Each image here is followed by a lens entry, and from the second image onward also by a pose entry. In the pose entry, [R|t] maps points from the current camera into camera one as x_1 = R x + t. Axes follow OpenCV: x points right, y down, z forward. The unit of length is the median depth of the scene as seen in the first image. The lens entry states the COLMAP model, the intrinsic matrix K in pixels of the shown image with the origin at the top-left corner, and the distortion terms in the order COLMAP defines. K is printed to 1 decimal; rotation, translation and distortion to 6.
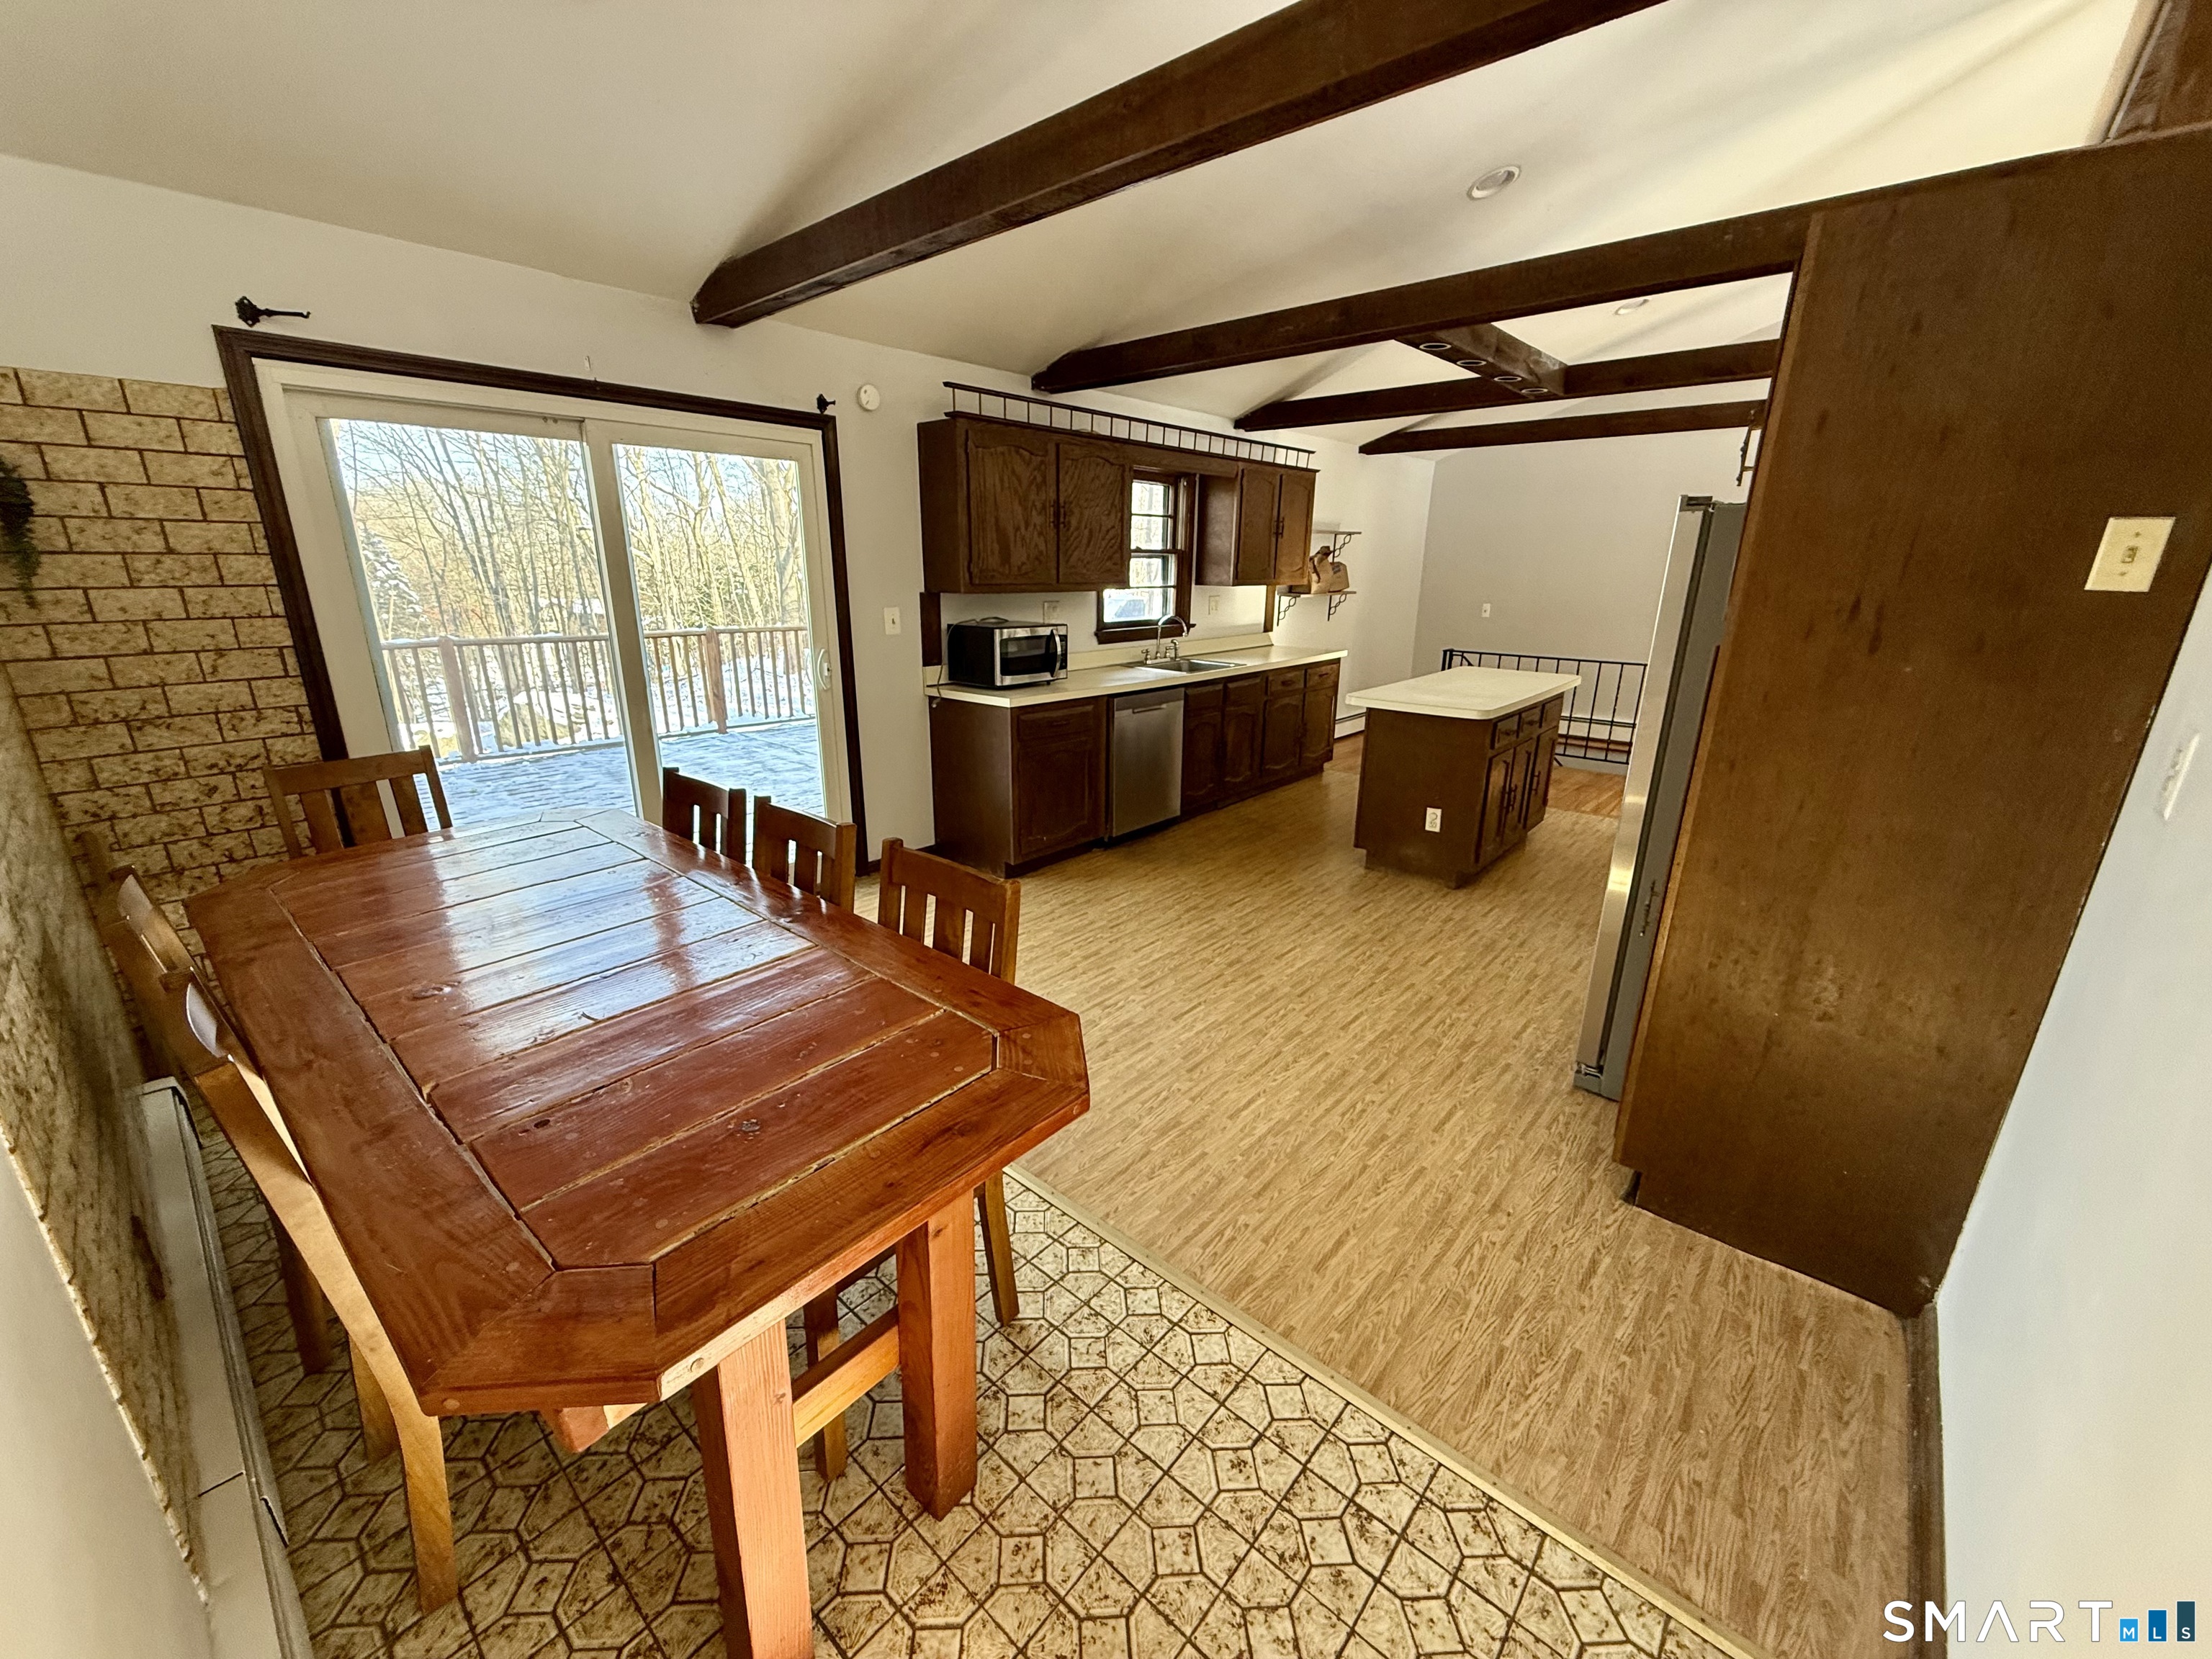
lens RADIAL K [[878.8, 0, 1095.9], [0, 878.8, 830.3], [0, 0, 1]] dist [-0.001313, -0.000272]
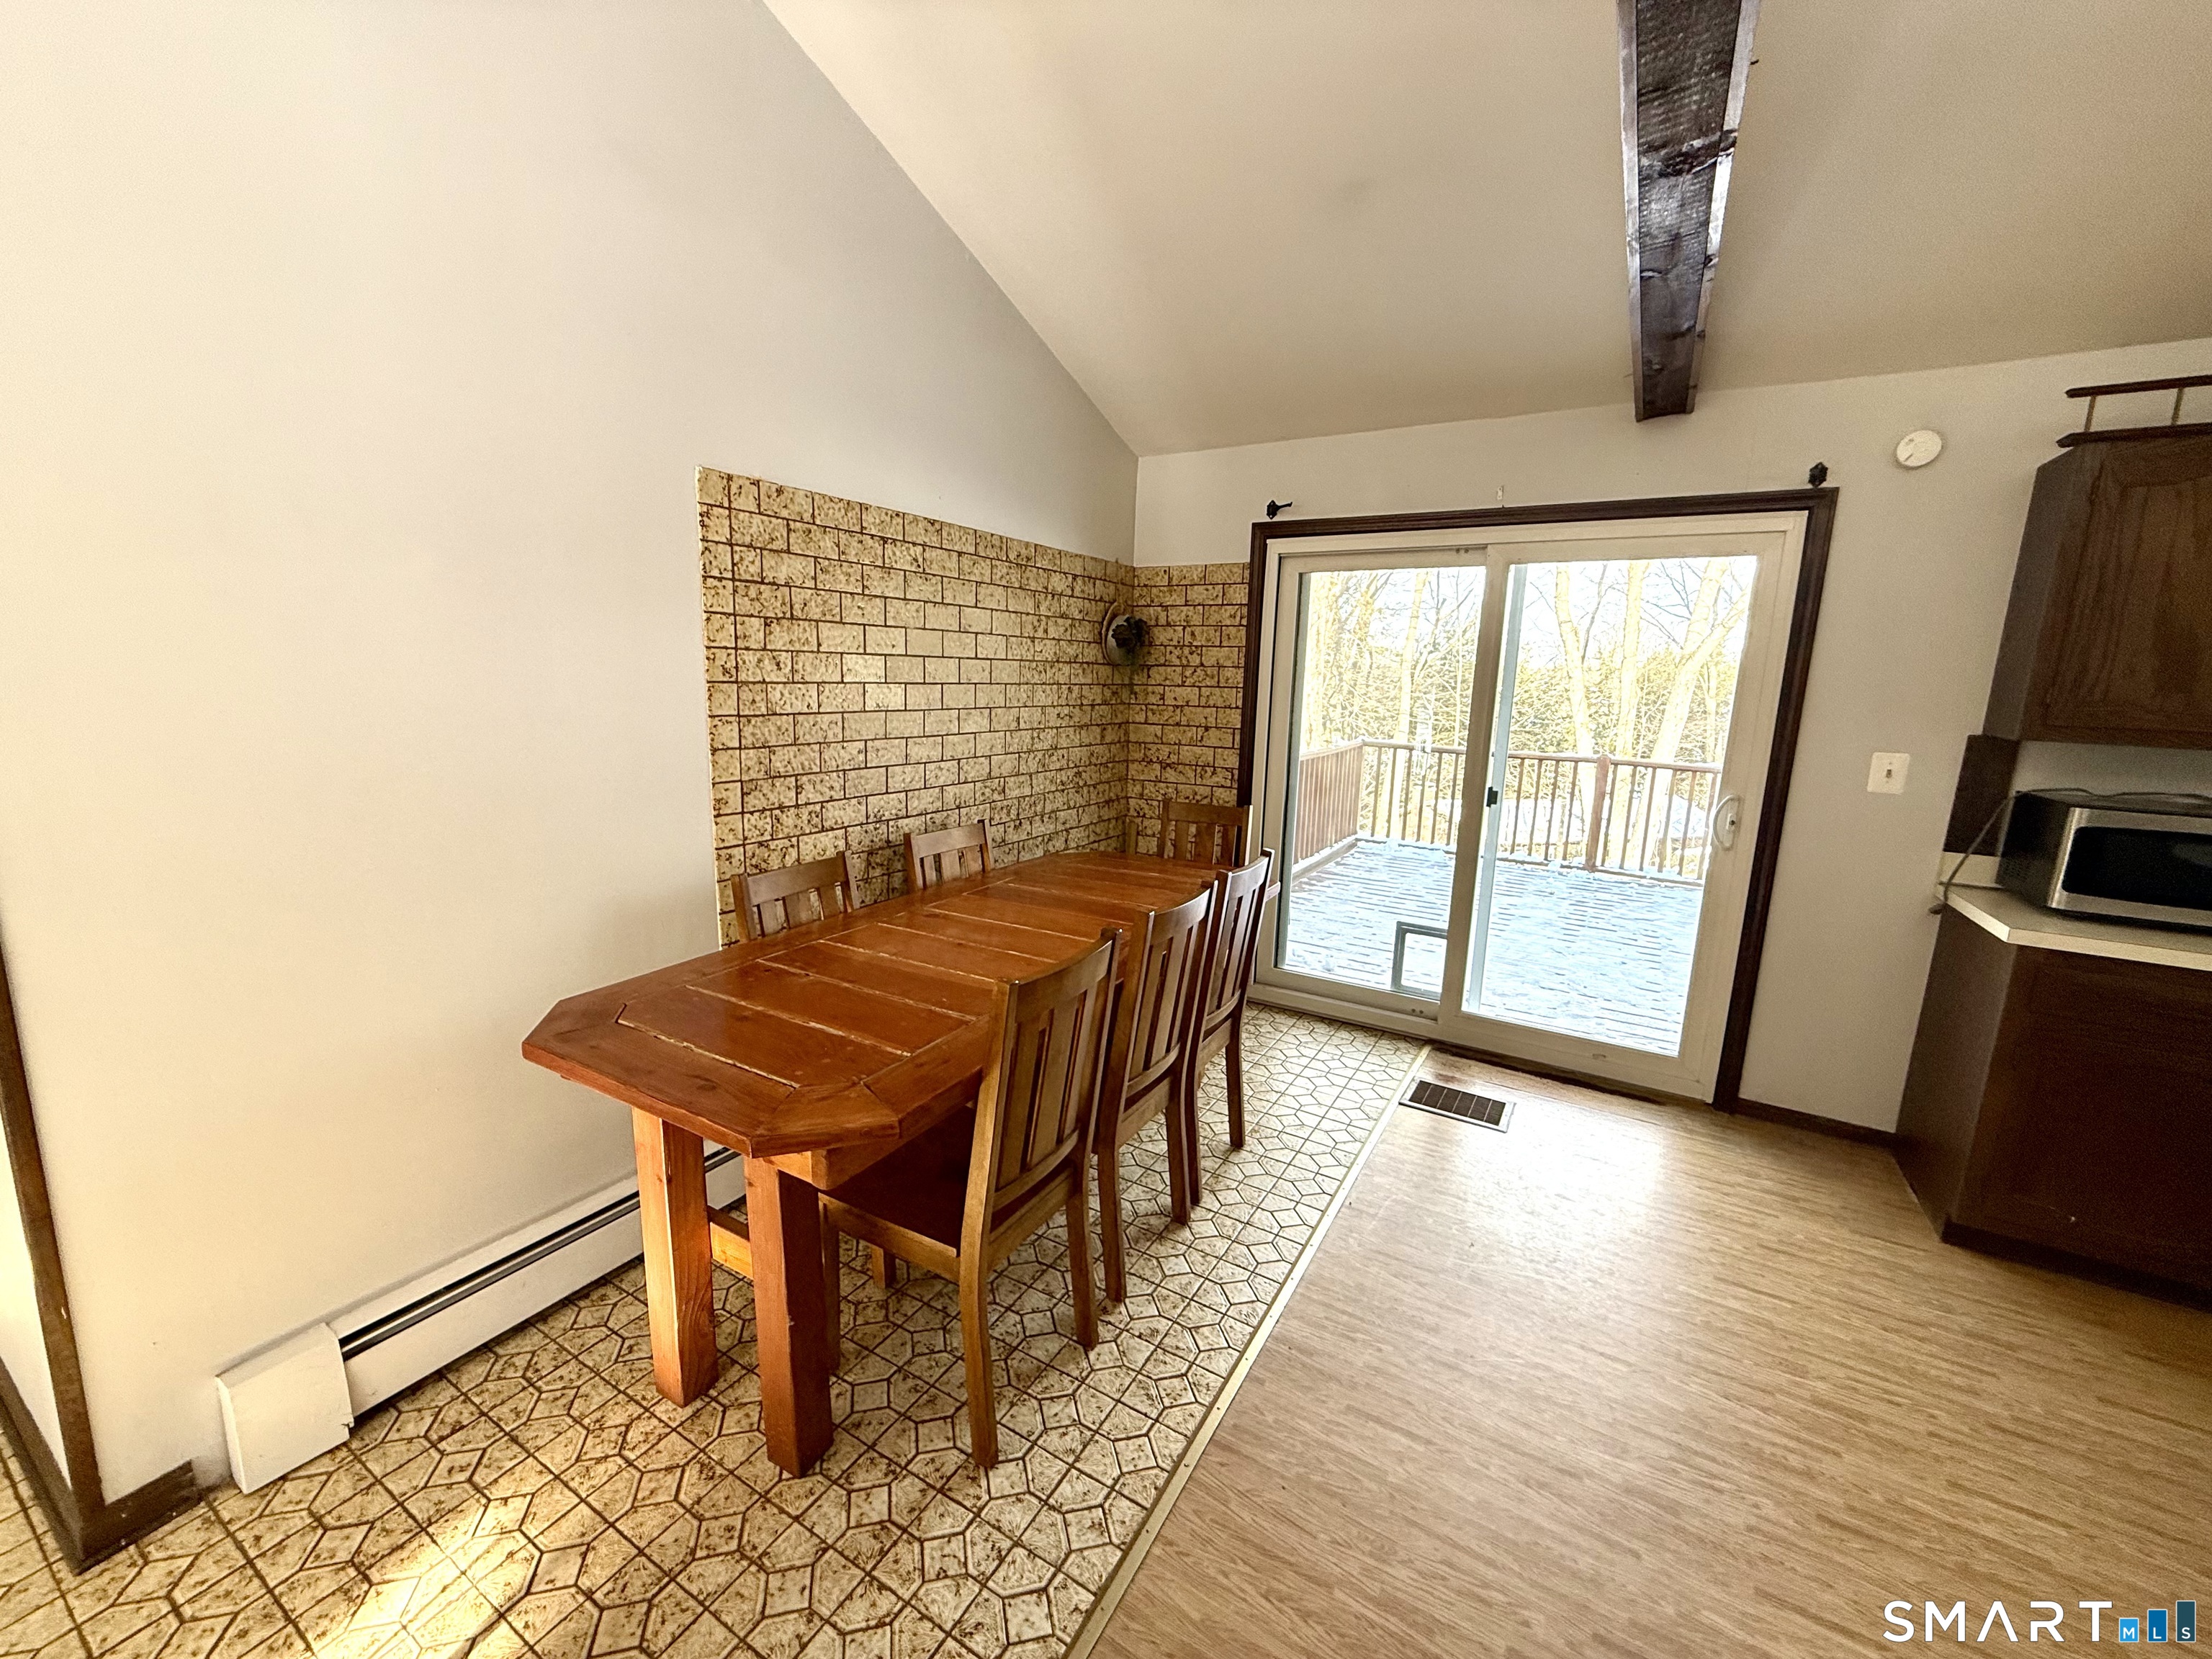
lens RADIAL K [[878.8, 0, 1099.4], [0, 878.8, 827.5], [0, 0, 1]] dist [-0.001313, -0.000272]
pose [[0.182275, 0.166246, -0.969091, 0.566122], [-0.311856, 0.944490, 0.103370, -0.156804], [0.932482, 0.283375, 0.224002, 0.593763]]
